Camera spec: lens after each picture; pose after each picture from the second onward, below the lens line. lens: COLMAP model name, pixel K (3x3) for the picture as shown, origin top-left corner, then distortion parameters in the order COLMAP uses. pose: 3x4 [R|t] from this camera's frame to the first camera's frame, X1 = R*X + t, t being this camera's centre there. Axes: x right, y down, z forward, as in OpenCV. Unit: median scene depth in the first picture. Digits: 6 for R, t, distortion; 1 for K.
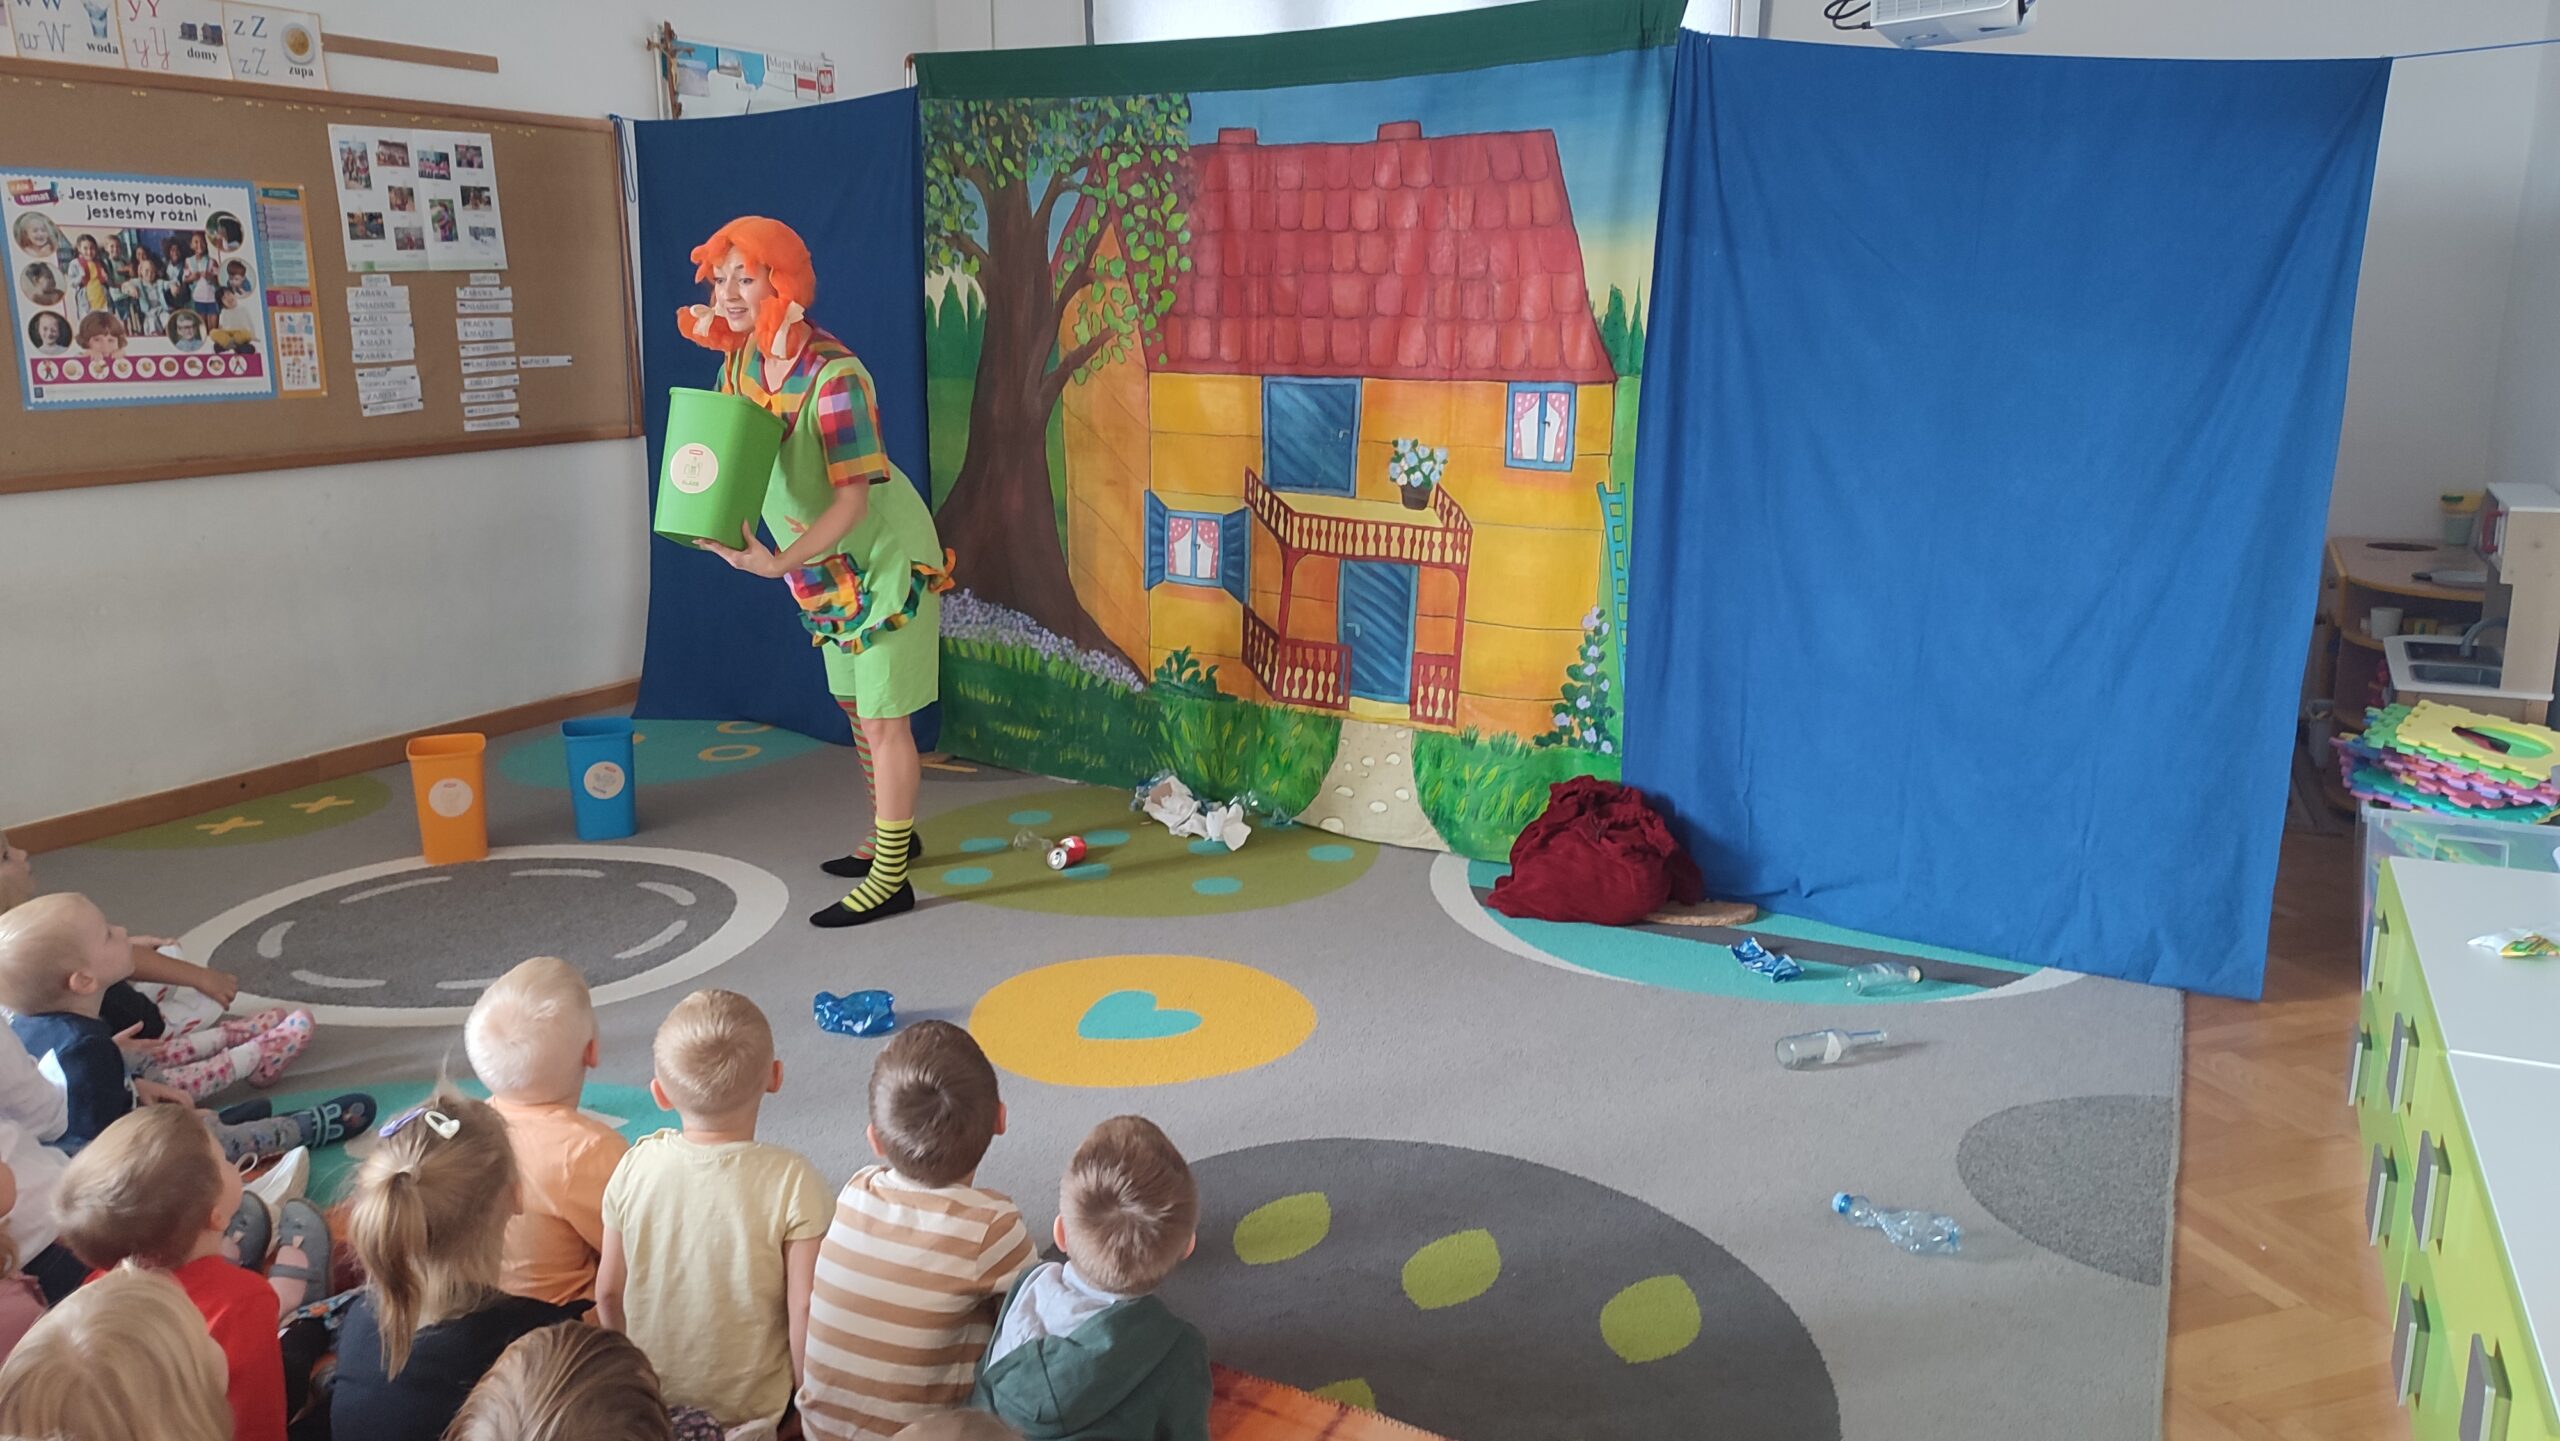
lens RADIAL K [[1831.7, 0, 1344.0], [0, 1831.7, 719.9], [0, 0, 1]] dist [0.025368, -0.055452]
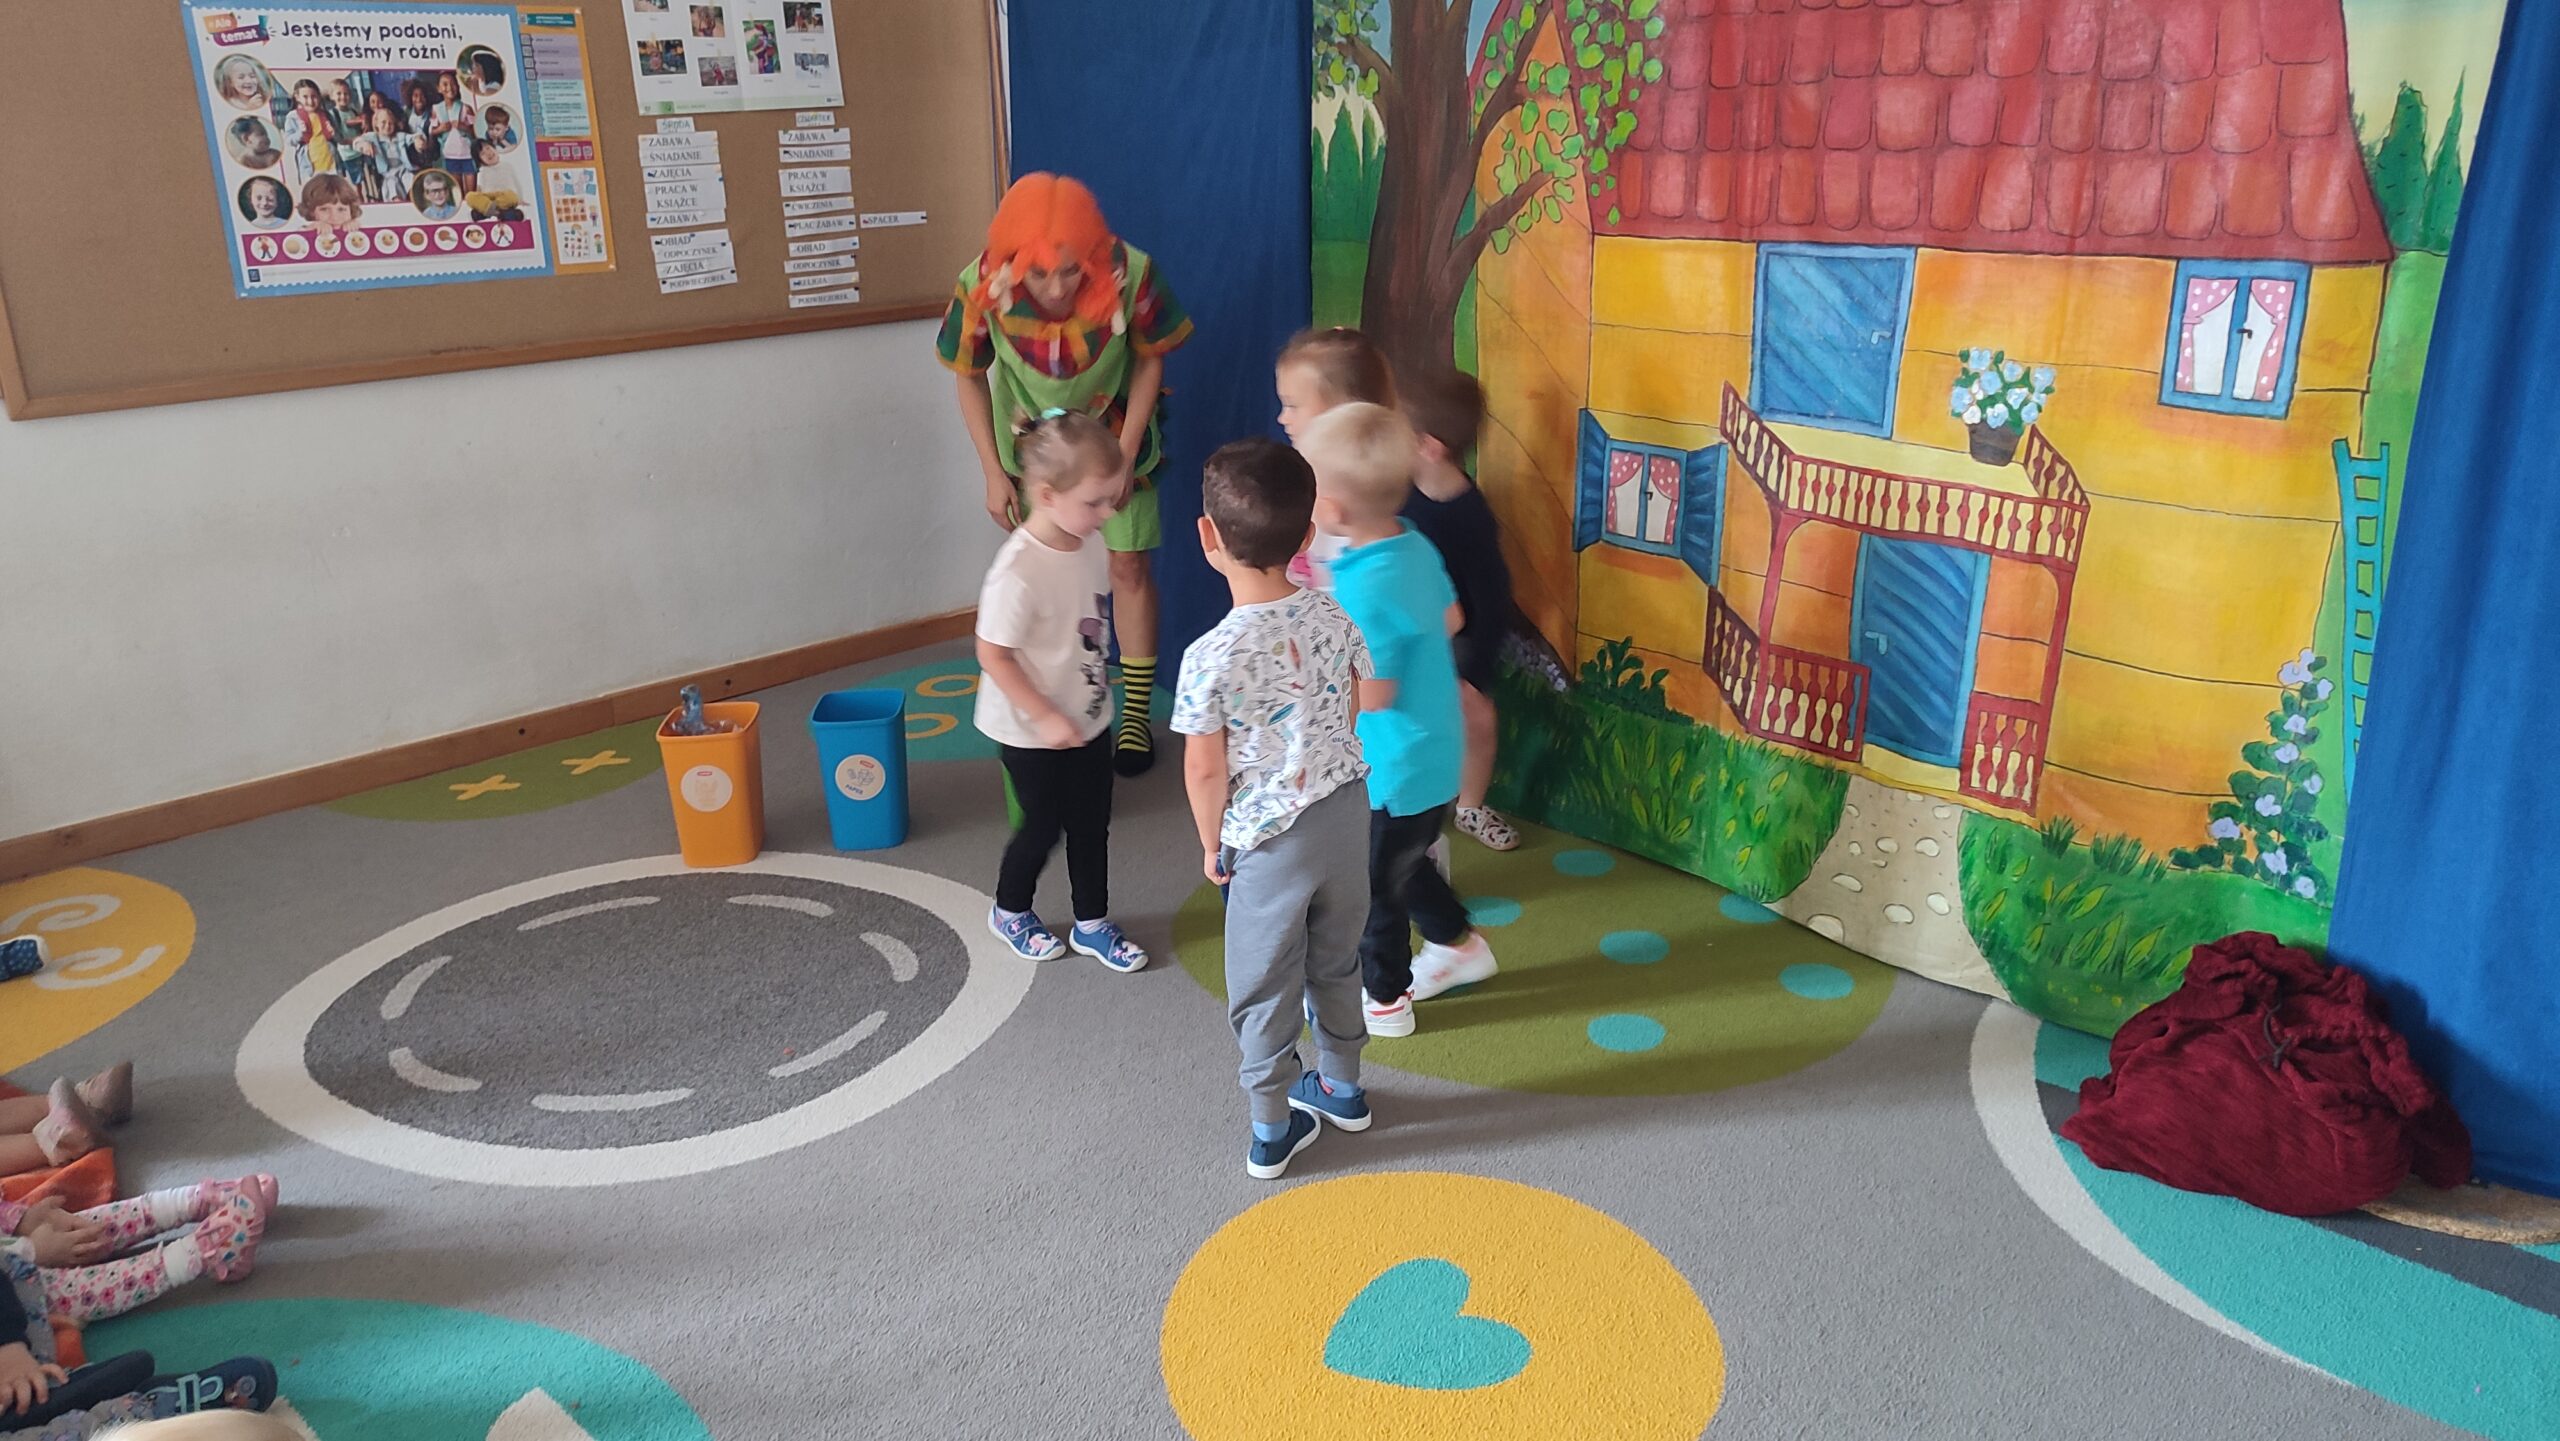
lens RADIAL K [[1854.6, 0, 1285.3], [0, 1854.6, 706.6], [0, 0, 1]] dist [0.062241, -0.094213]
pose [[0.942983, 0.073596, -0.324601, 0.024132], [-0.044804, 0.994439, 0.095309, -0.080218], [0.329811, -0.075331, 0.941037, 0.311853]]
